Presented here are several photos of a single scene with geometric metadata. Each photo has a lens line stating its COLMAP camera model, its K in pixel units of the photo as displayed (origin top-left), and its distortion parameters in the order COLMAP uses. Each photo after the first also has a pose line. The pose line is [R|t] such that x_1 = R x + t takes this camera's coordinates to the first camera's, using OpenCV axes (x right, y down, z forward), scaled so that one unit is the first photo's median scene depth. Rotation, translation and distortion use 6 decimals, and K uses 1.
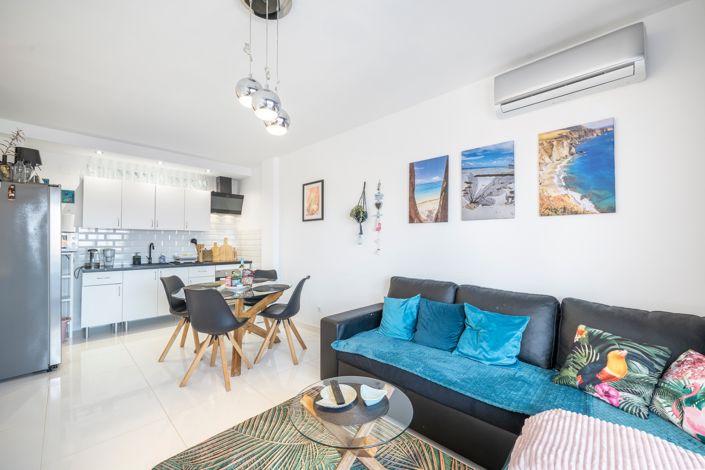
lens RADIAL K [[281.8, 0, 353.2], [0, 281.8, 235.3], [0, 0, 1]] dist [-0.000957, 0.000551]
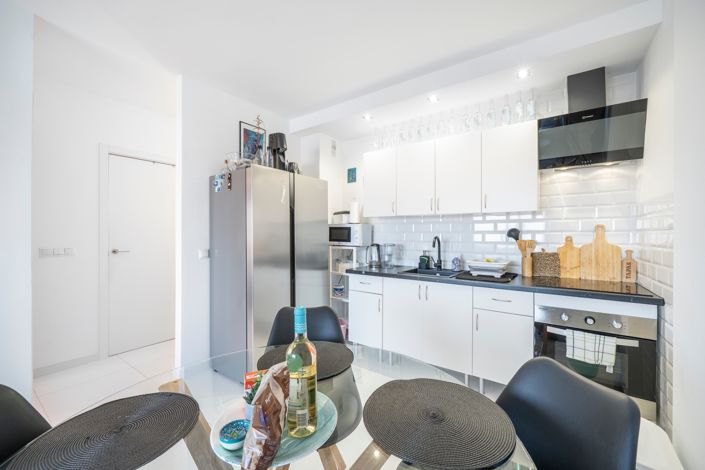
lens RADIAL K [[281.8, 0, 352.6], [0, 281.8, 233.5], [0, 0, 1]] dist [-0.000957, 0.000551]
pose [[0.141160, 0.013171, -0.989899, -0.109931], [0.028788, 0.999434, 0.017403, 0.003926], [0.989568, -0.030954, 0.140701, 0.625201]]
